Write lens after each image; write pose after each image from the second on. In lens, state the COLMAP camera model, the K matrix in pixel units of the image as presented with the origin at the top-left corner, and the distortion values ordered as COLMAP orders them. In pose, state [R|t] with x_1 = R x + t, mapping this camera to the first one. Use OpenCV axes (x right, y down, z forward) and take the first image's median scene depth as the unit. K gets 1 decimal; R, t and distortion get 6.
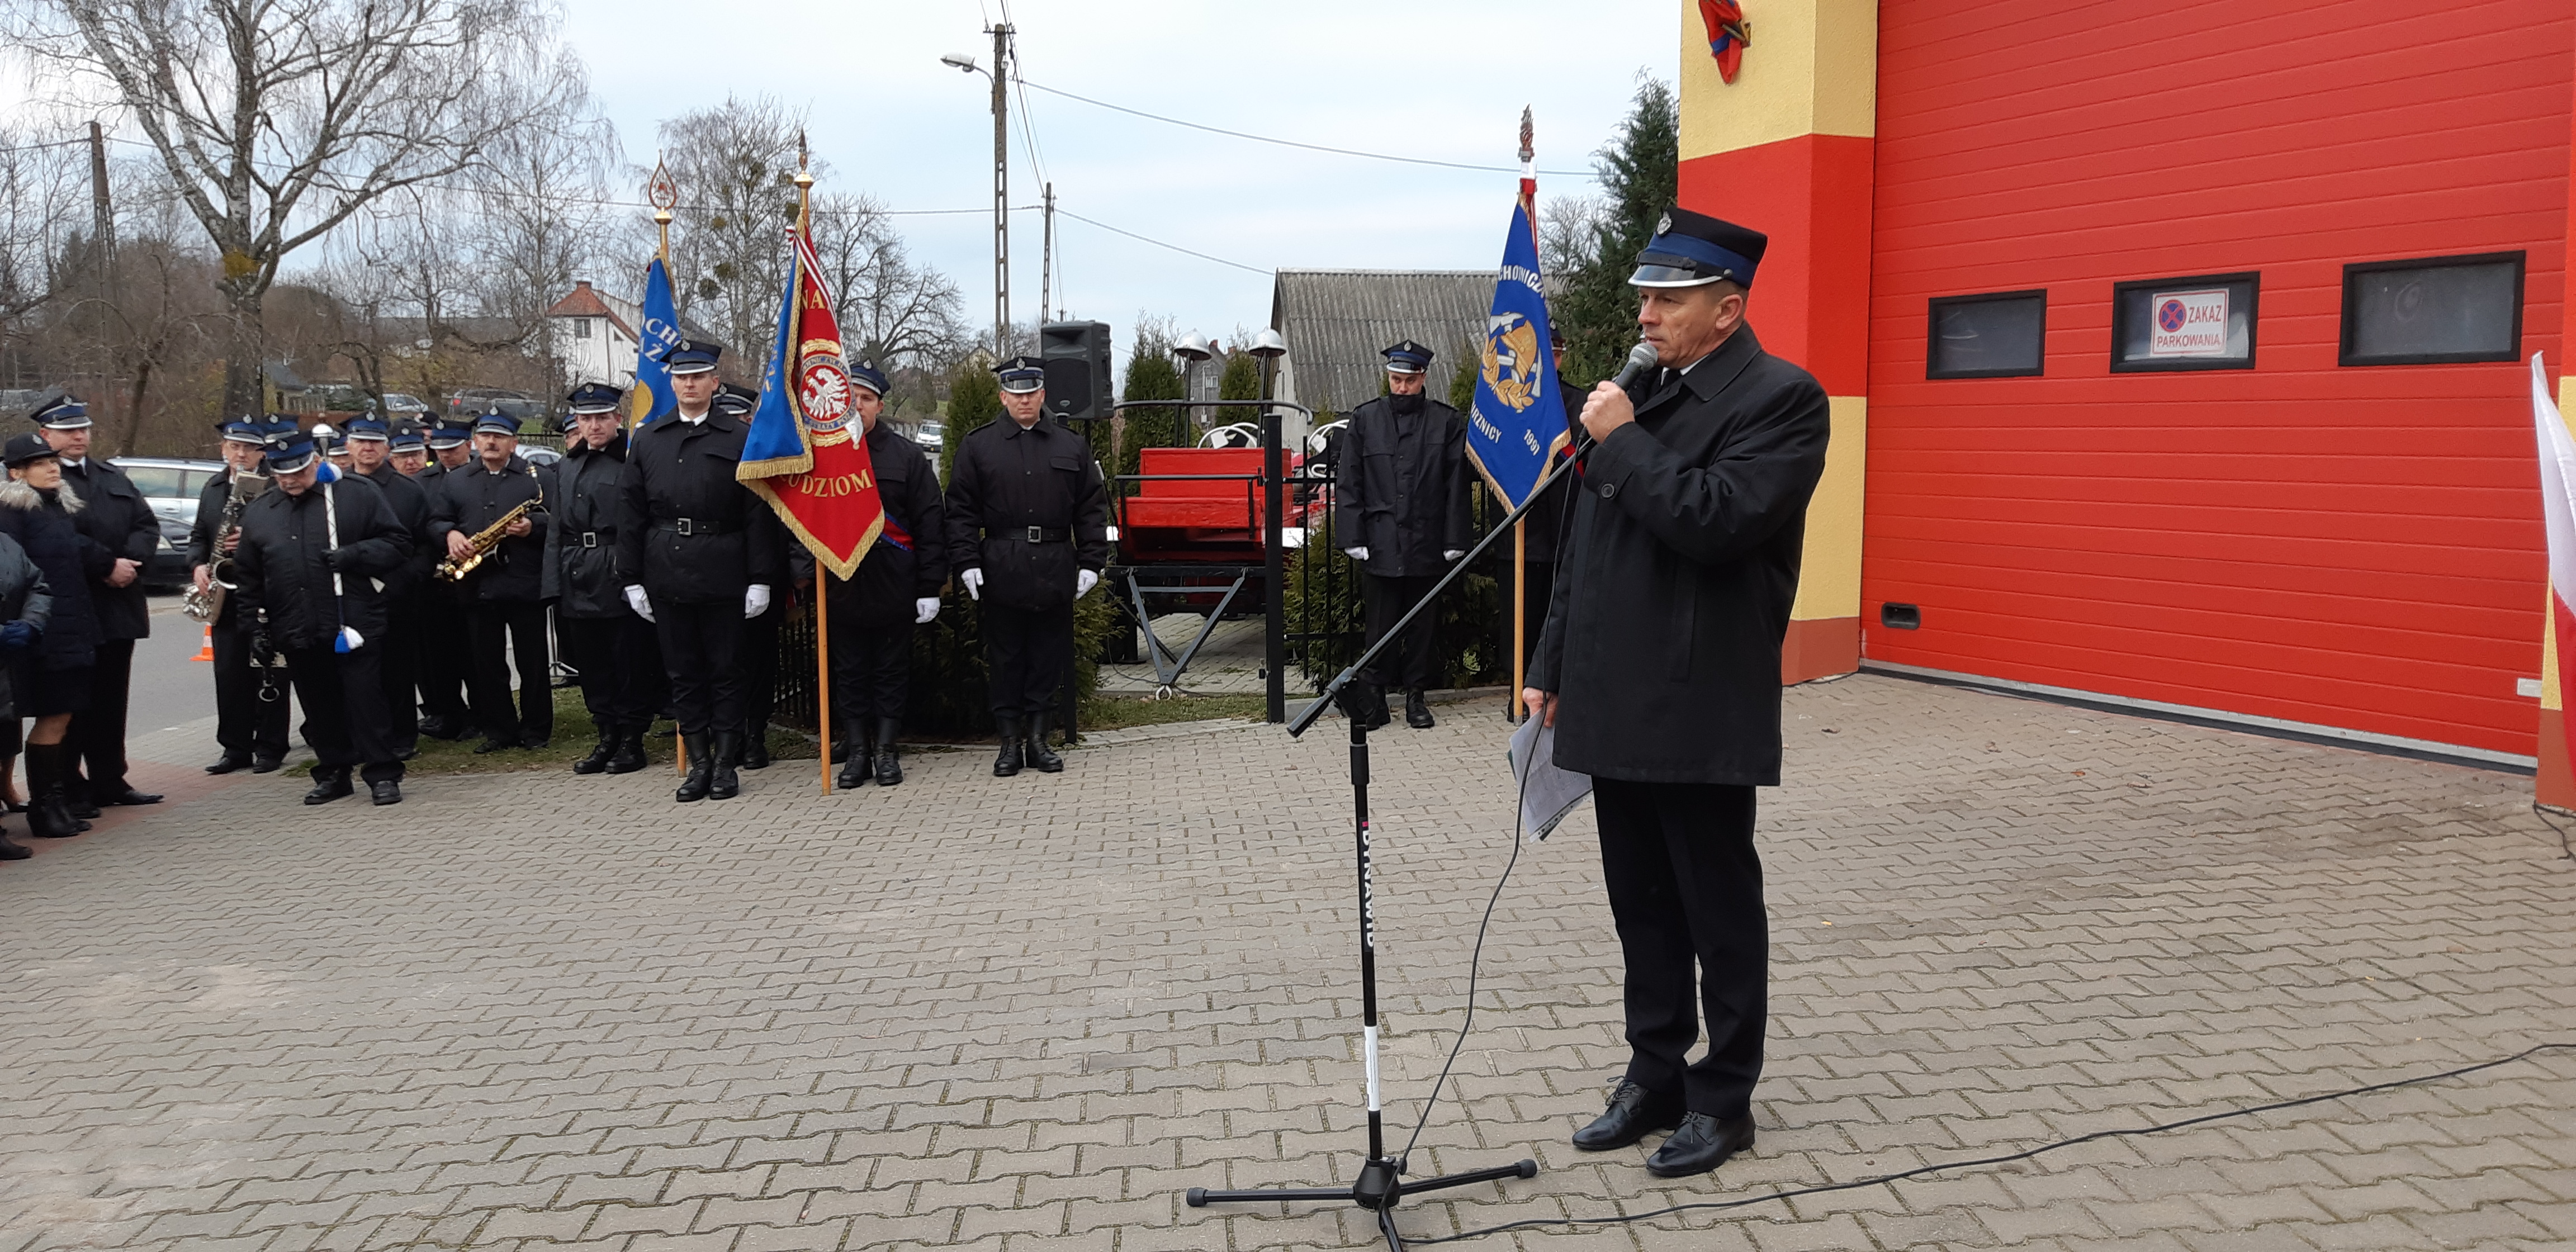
lens RADIAL K [[1919.2, 0, 1259.7], [0, 1919.2, 631.7], [0, 0, 1]] dist [0.067719, -0.128315]
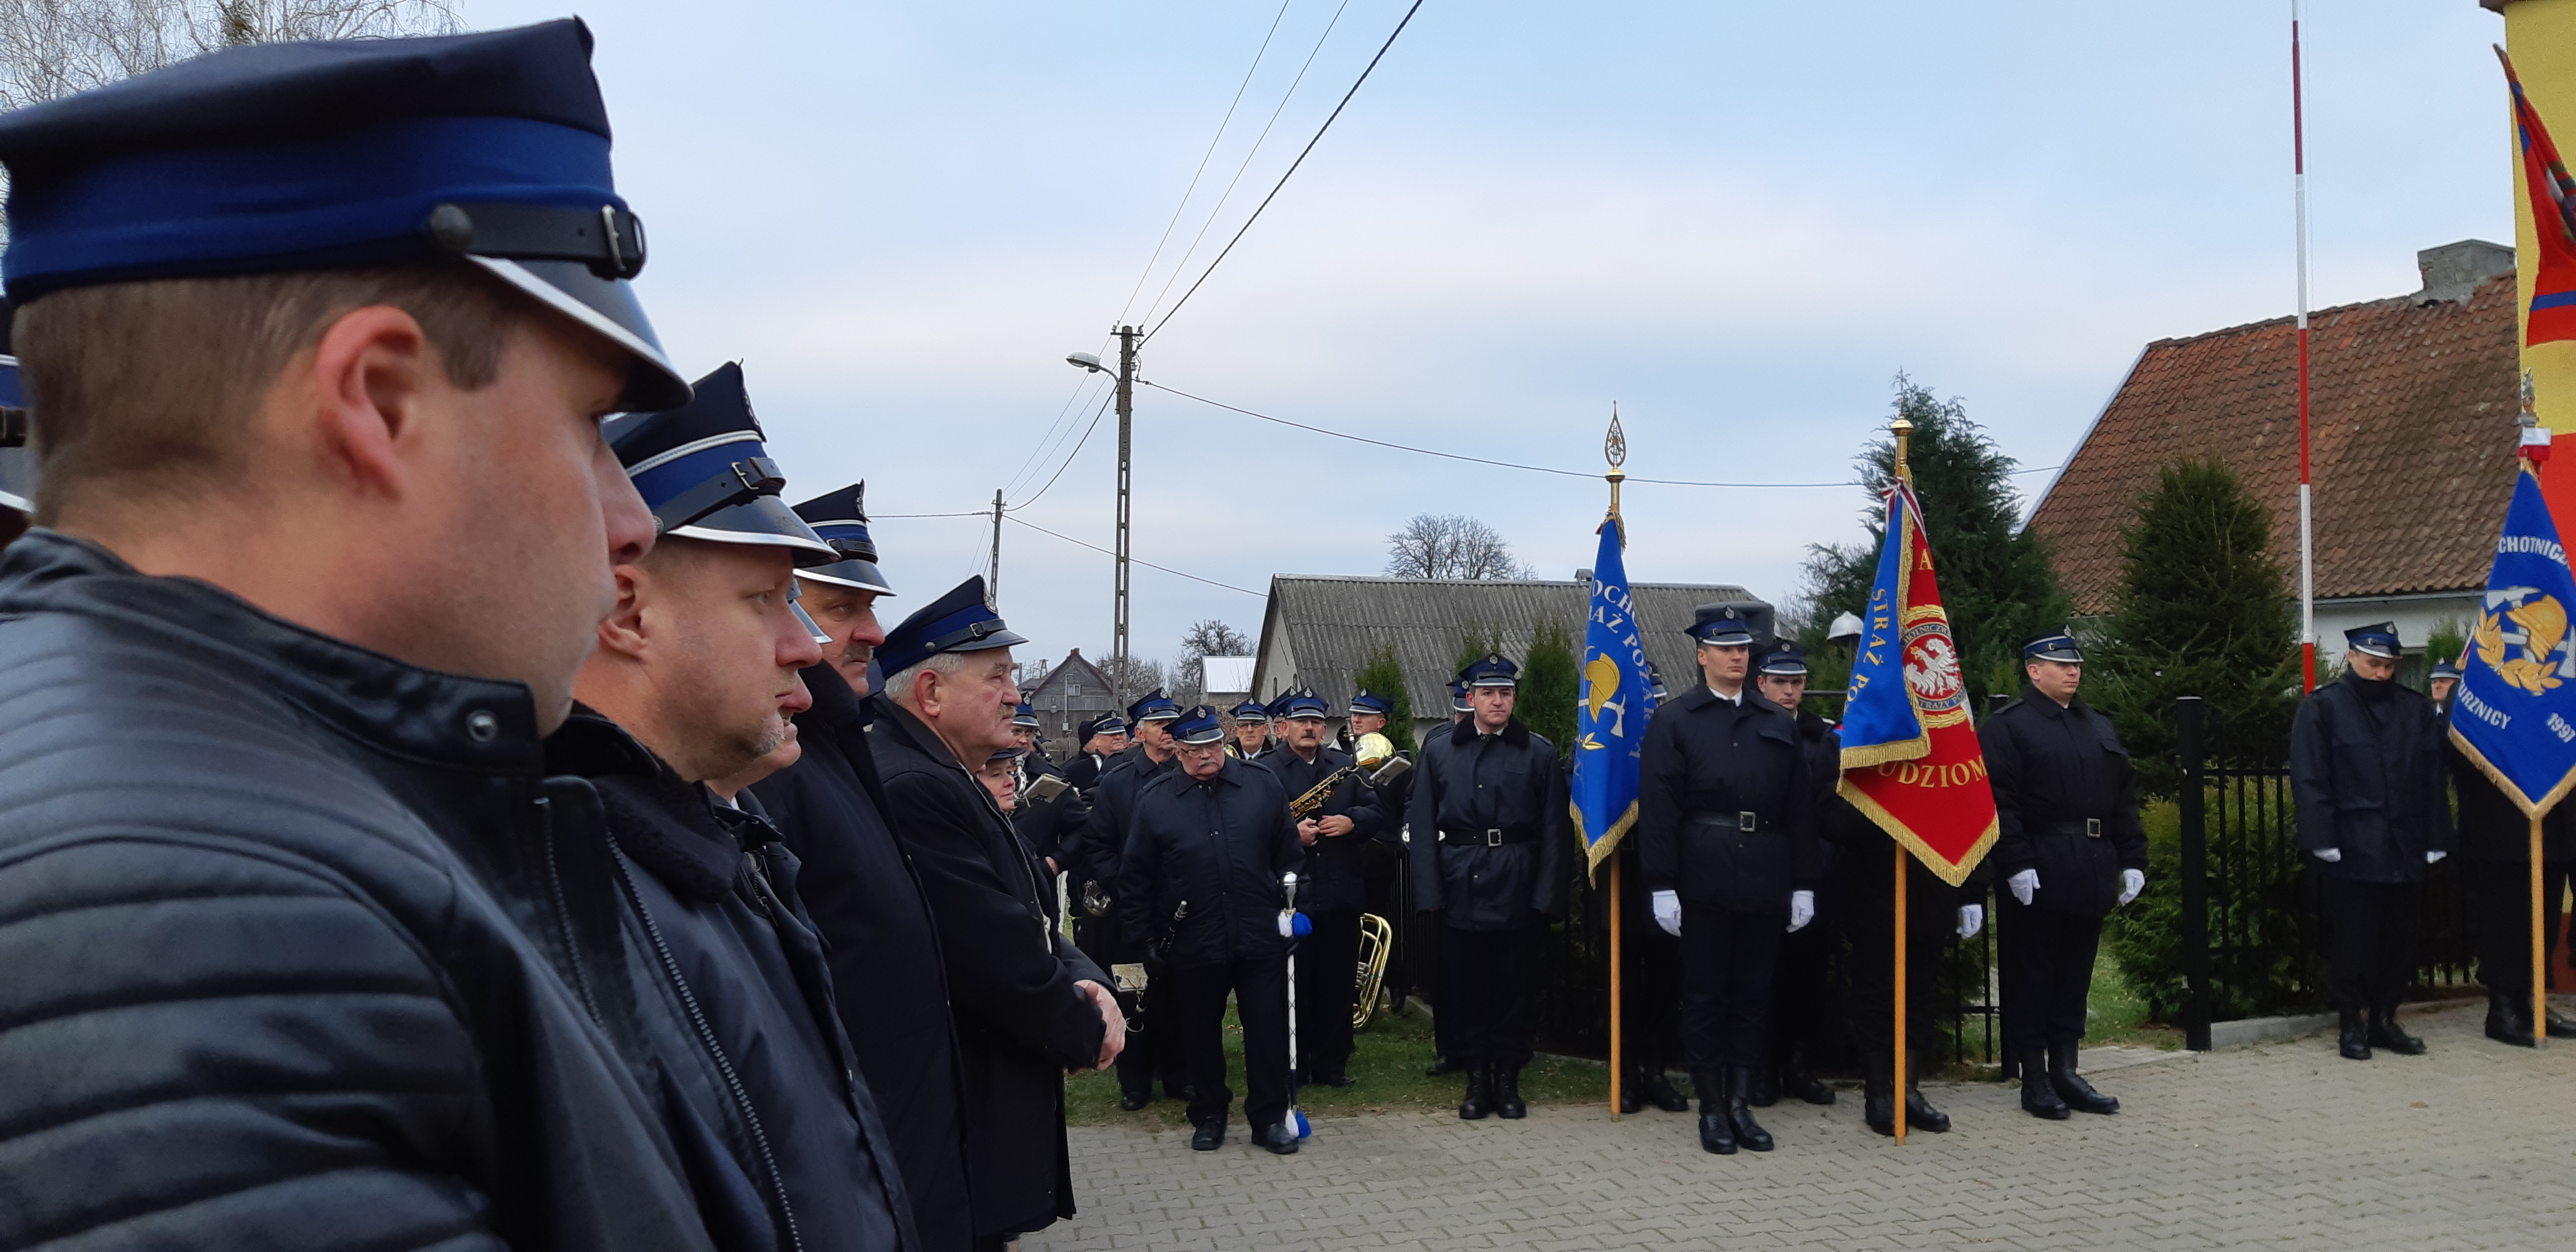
lens RADIAL K [[1919.2, 0, 1259.7], [0, 1919.2, 631.7], [0, 0, 1]] dist [0.067719, -0.128315]
pose [[0.994889, 0.007215, 0.100713, -0.585330], [0.009046, 0.987064, -0.160070, -0.003285], [-0.100565, 0.160163, 0.981954, 0.170013]]
